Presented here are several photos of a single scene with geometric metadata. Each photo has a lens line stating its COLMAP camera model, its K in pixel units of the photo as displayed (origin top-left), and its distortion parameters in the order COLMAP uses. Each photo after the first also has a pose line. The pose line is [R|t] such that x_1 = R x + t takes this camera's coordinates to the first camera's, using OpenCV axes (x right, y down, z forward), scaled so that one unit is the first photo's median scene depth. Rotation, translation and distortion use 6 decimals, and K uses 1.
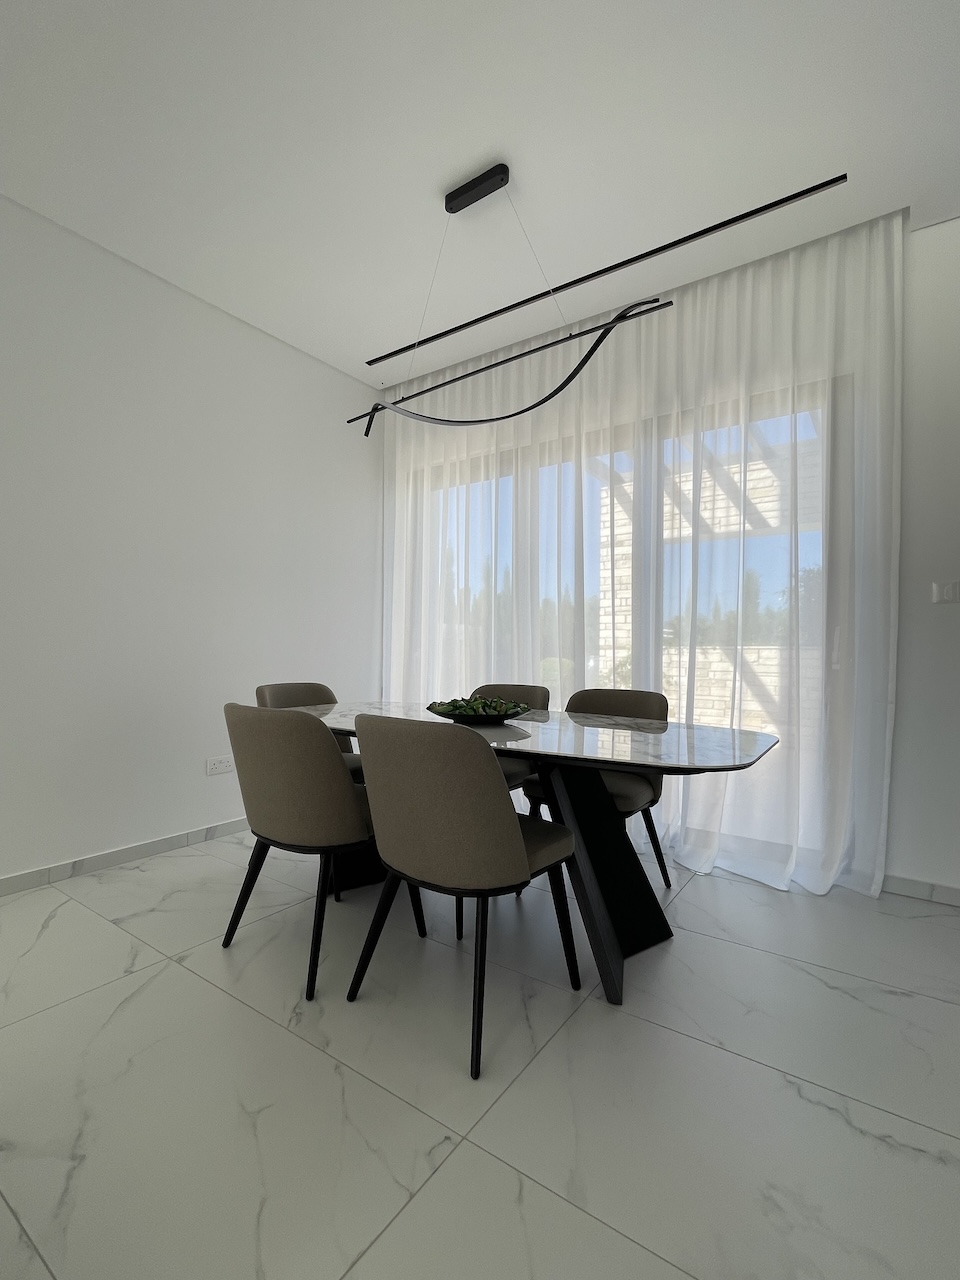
lens RADIAL K [[569.7, 0, 478.6], [0, 569.7, 644.0], [0, 0, 1]] dist [-0.013038, -0.000669]
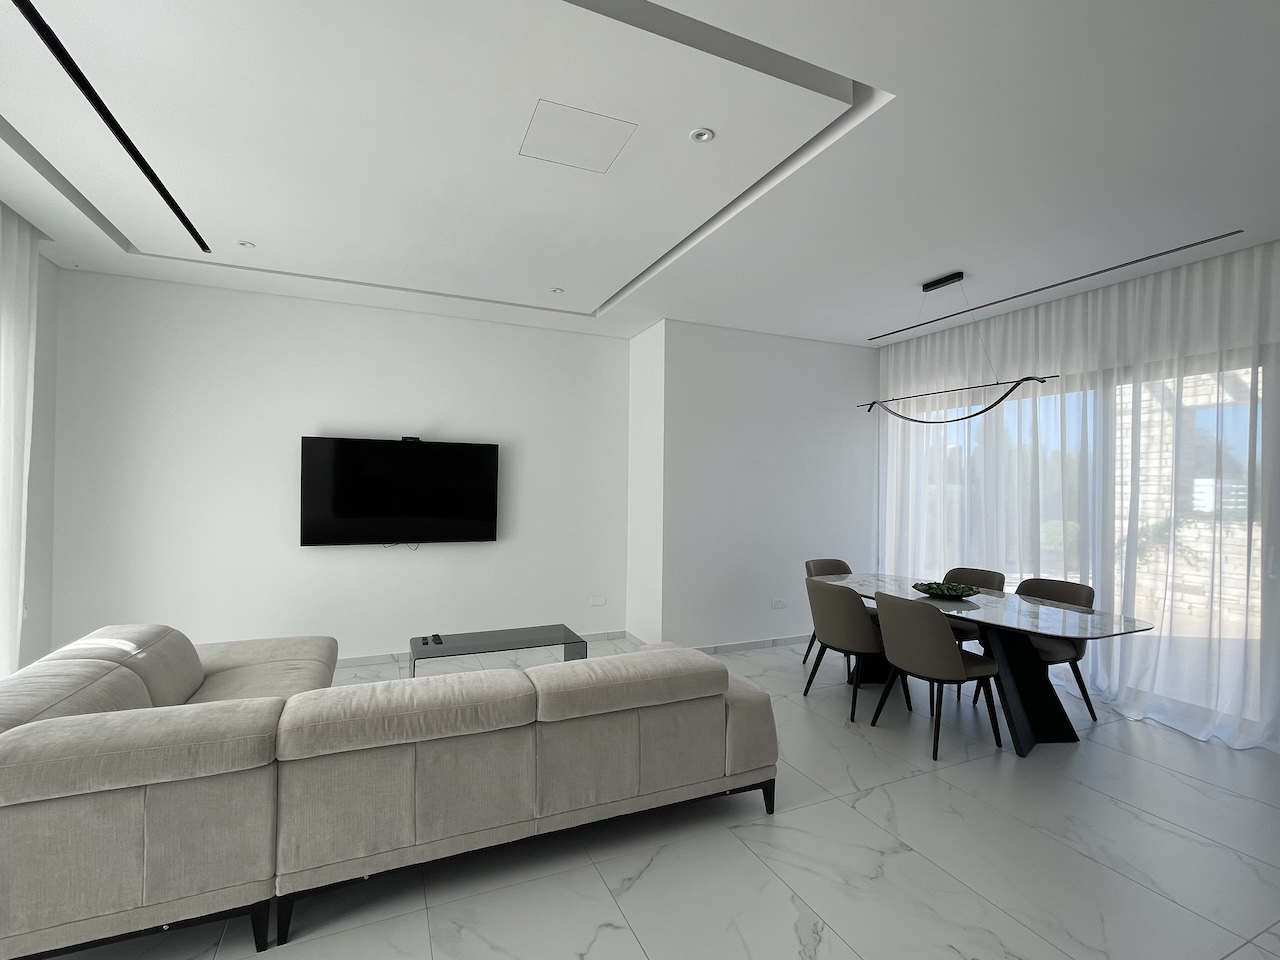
lens RADIAL K [[569.7, 0, 628.7], [0, 569.7, 481.4], [0, 0, 1]] dist [-0.013038, -0.000669]
pose [[0.846542, -0.008702, -0.532251, 0.099124], [0.009561, 0.999954, -0.001143, -0.207901], [0.532236, -0.004121, 0.846586, -0.907673]]
